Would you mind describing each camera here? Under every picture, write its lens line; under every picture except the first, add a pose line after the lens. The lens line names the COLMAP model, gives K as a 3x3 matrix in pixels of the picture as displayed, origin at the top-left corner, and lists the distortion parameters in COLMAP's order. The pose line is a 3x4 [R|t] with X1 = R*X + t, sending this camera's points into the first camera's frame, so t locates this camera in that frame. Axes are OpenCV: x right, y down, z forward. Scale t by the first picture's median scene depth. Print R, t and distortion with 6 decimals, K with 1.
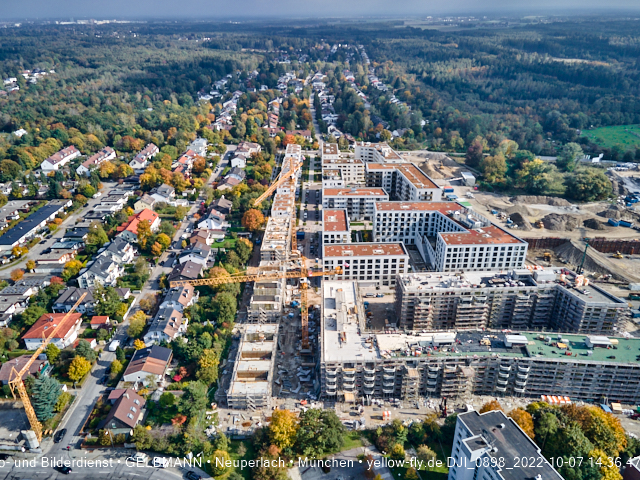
lens RADIAL K [[468.0, 0, 319.0], [0, 468.0, 239.3], [0, 0, 1]] dist [0.042844, 0.010924]
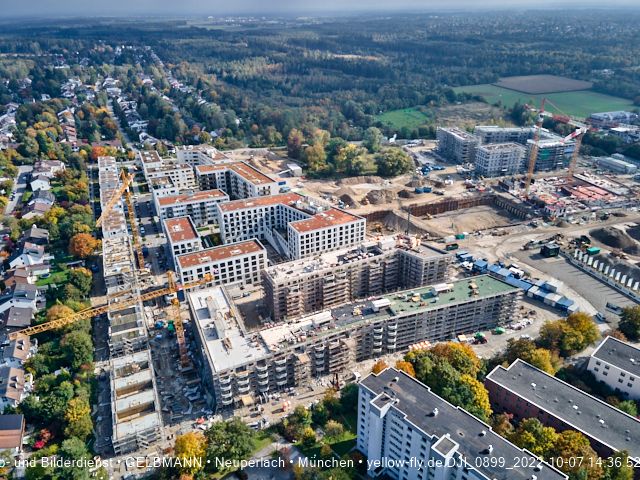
lens RADIAL K [[468.0, 0, 319.0], [0, 468.0, 239.3], [0, 0, 1]] dist [0.042844, 0.010924]
pose [[0.914962, -0.183894, 0.359204, -0.054980], [0.183973, 0.982333, 0.034288, -0.001599], [-0.359164, 0.034712, 0.932629, 0.007092]]
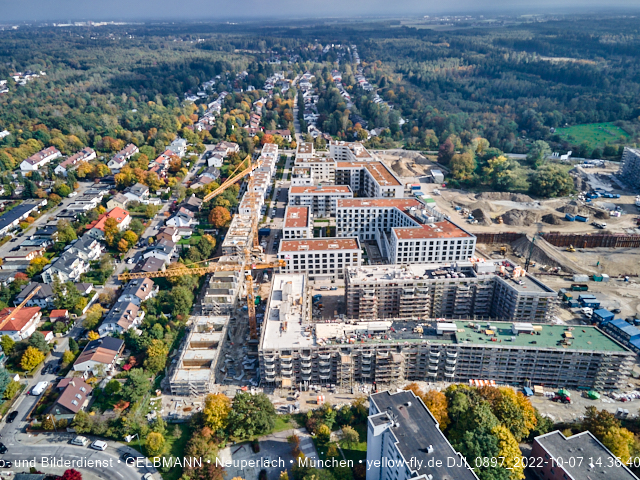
lens RADIAL K [[468.0, 0, 319.0], [0, 468.0, 239.3], [0, 0, 1]] dist [0.042844, 0.010924]
pose [[0.999972, -0.006570, -0.003455, 0.085588], [0.006569, 0.999978, -0.000157, 0.009359], [0.003456, 0.000134, 0.999994, -0.029330]]
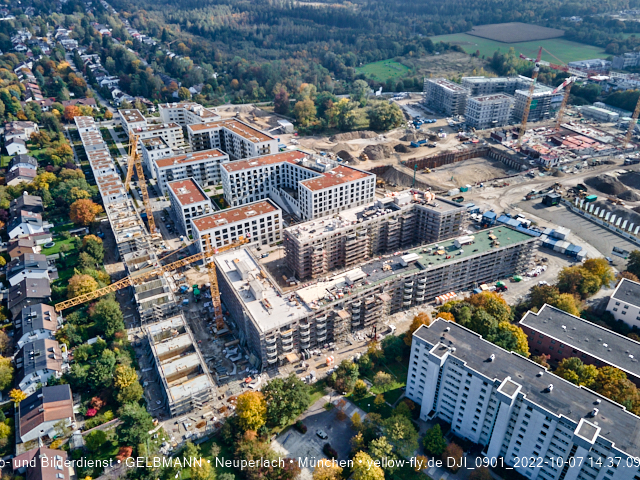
lens RADIAL K [[468.0, 0, 319.0], [0, 468.0, 239.3], [0, 0, 1]] dist [0.042844, 0.010924]
pose [[0.876389, -0.253909, 0.409235, -0.140395], [0.215240, 0.966645, 0.138811, -0.022363], [-0.430831, -0.033568, 0.901808, 0.045637]]
